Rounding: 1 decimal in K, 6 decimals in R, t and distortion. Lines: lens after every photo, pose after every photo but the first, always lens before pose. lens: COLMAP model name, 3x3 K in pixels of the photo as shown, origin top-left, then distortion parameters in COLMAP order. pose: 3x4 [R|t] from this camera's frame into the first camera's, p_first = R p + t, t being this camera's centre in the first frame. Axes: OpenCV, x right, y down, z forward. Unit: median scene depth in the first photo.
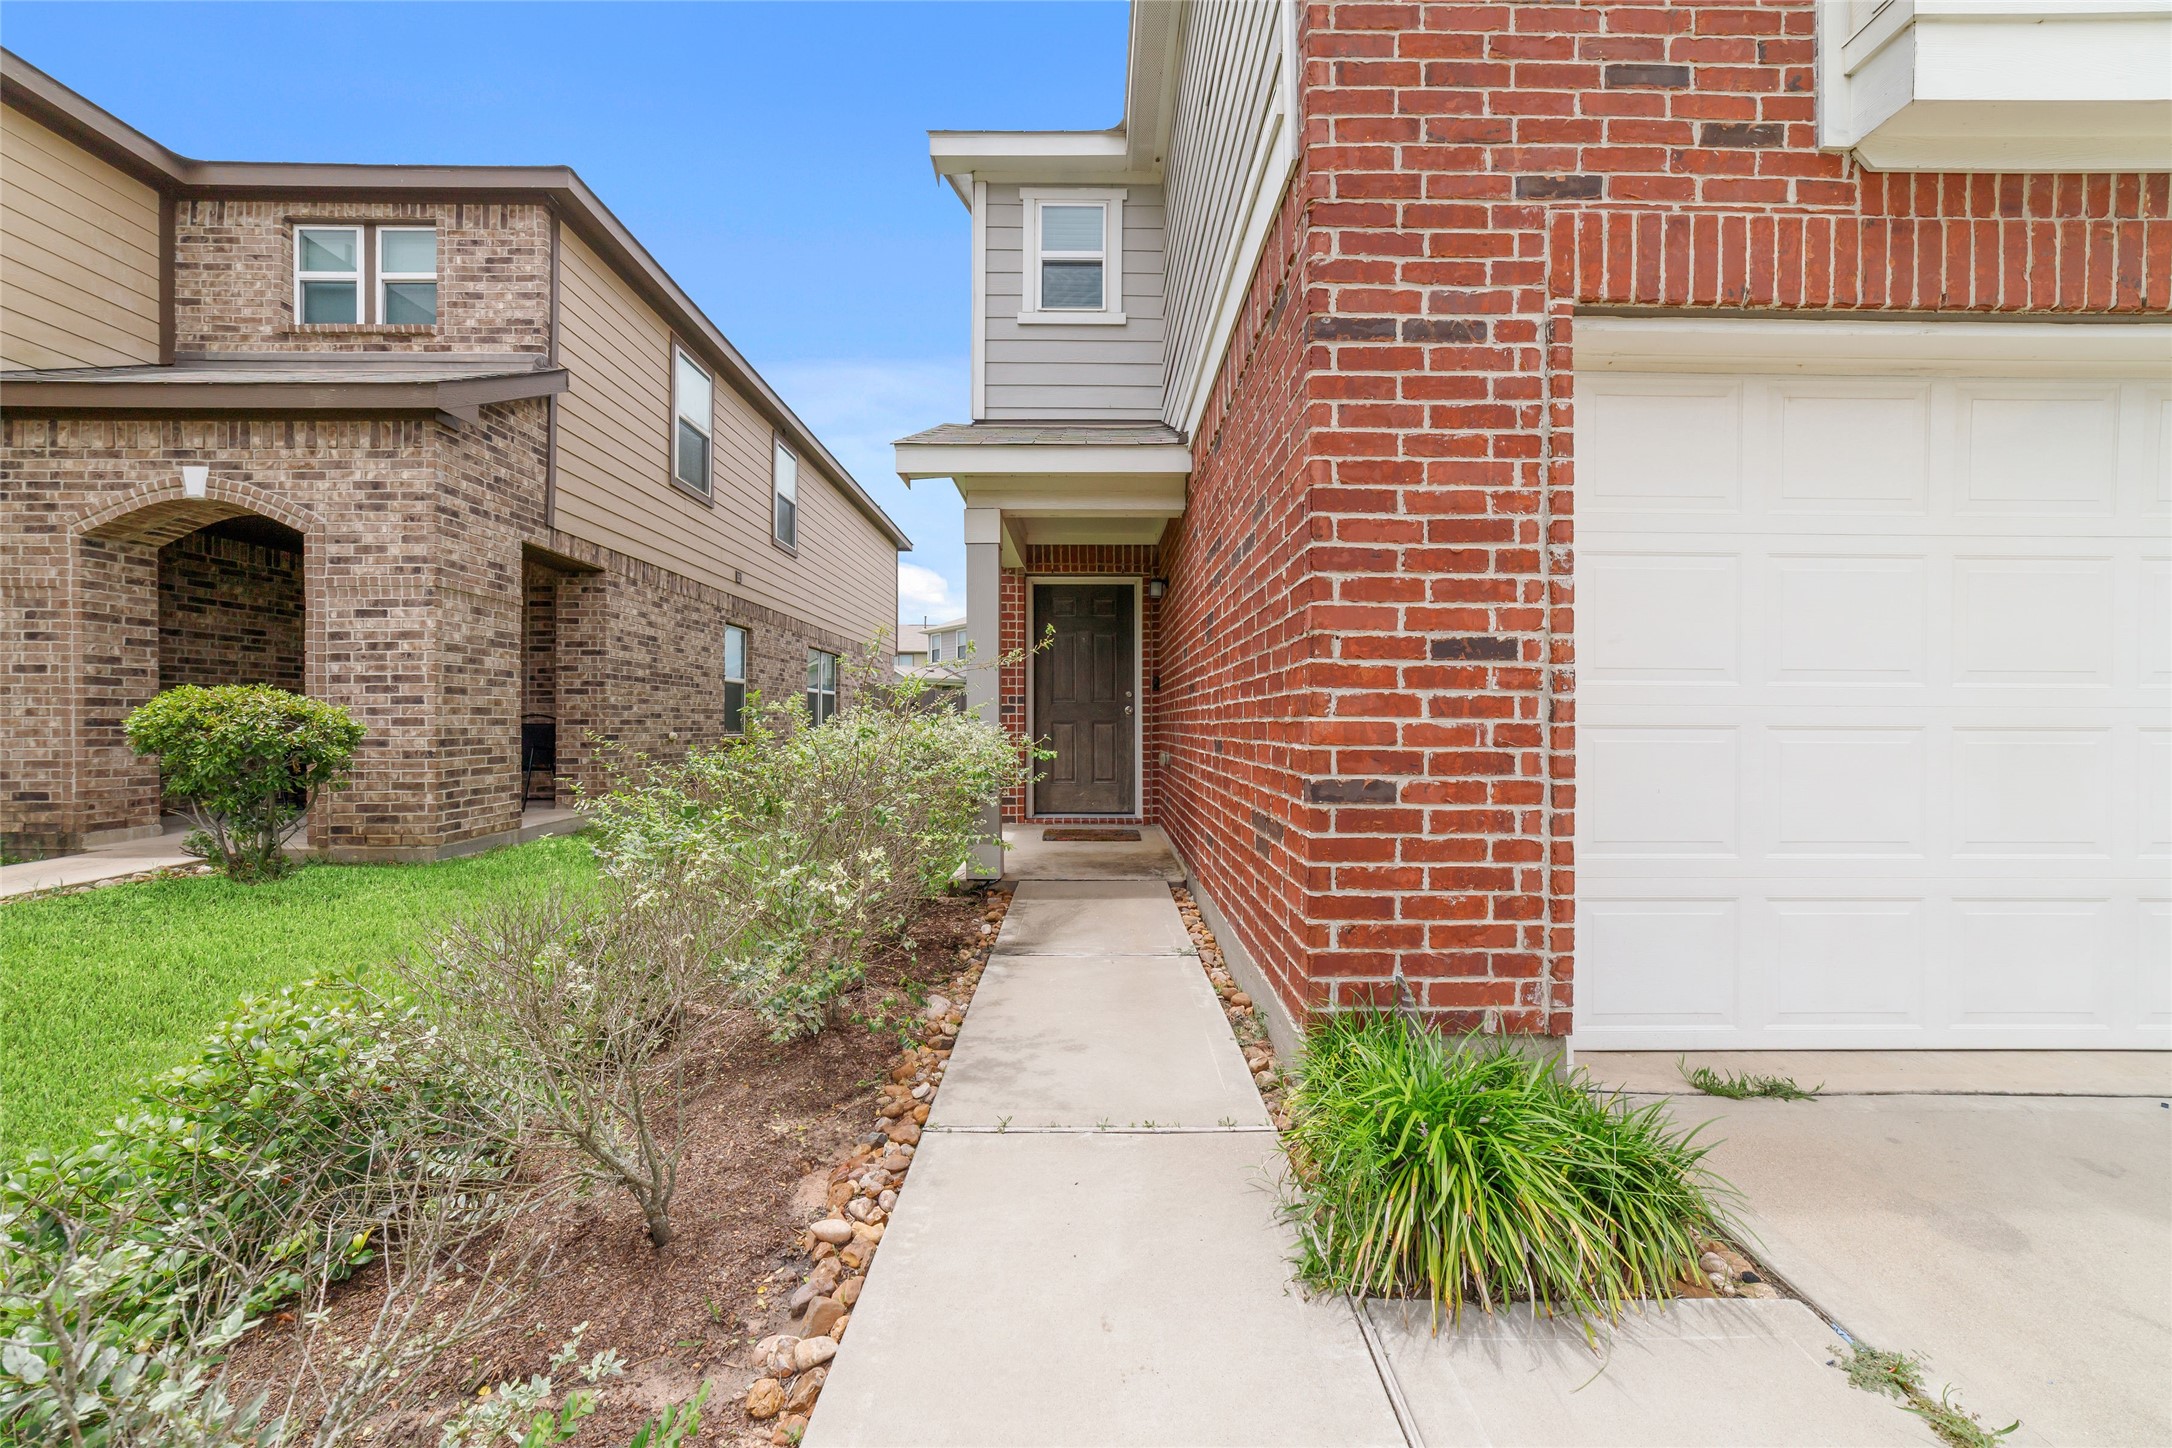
lens RADIAL K [[833.6, 0, 1087.0], [0, 833.6, 725.0], [0, 0, 1]] dist [-0.020163, 0.005480]
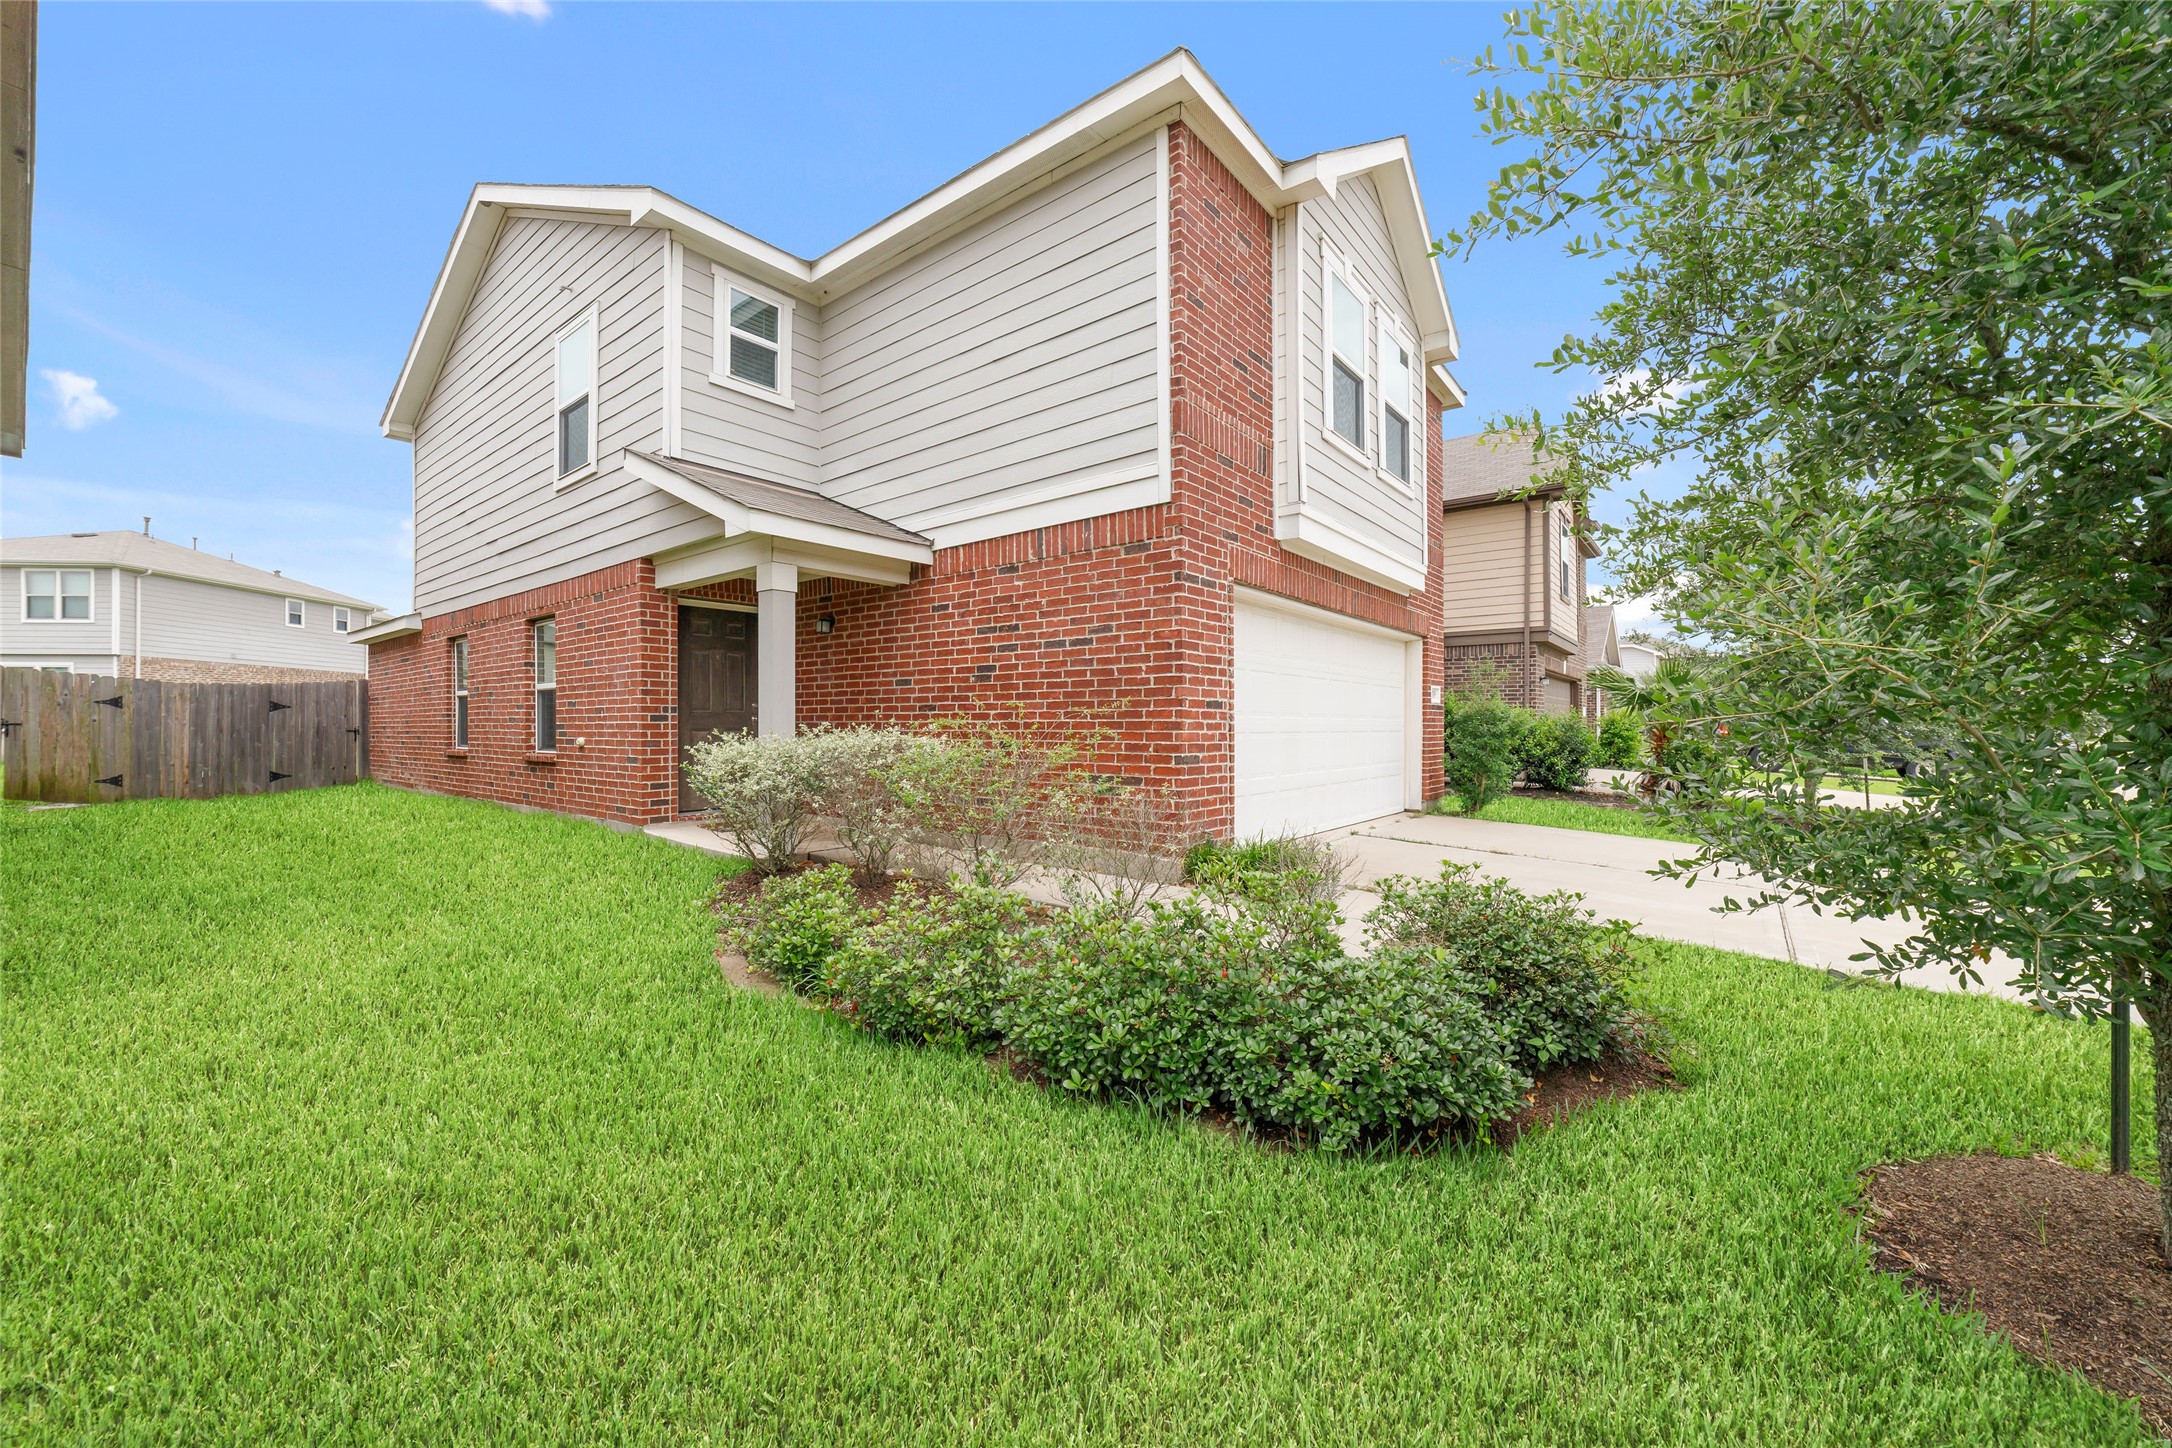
lens RADIAL K [[833.6, 0, 1094.1], [0, 833.6, 732.6], [0, 0, 1]] dist [-0.020163, 0.005480]
pose [[0.621170, -0.006947, 0.783645, -1.873475], [0.001855, 0.999971, 0.007394, -0.022672], [-0.783674, -0.003139, 0.621165, -0.360161]]
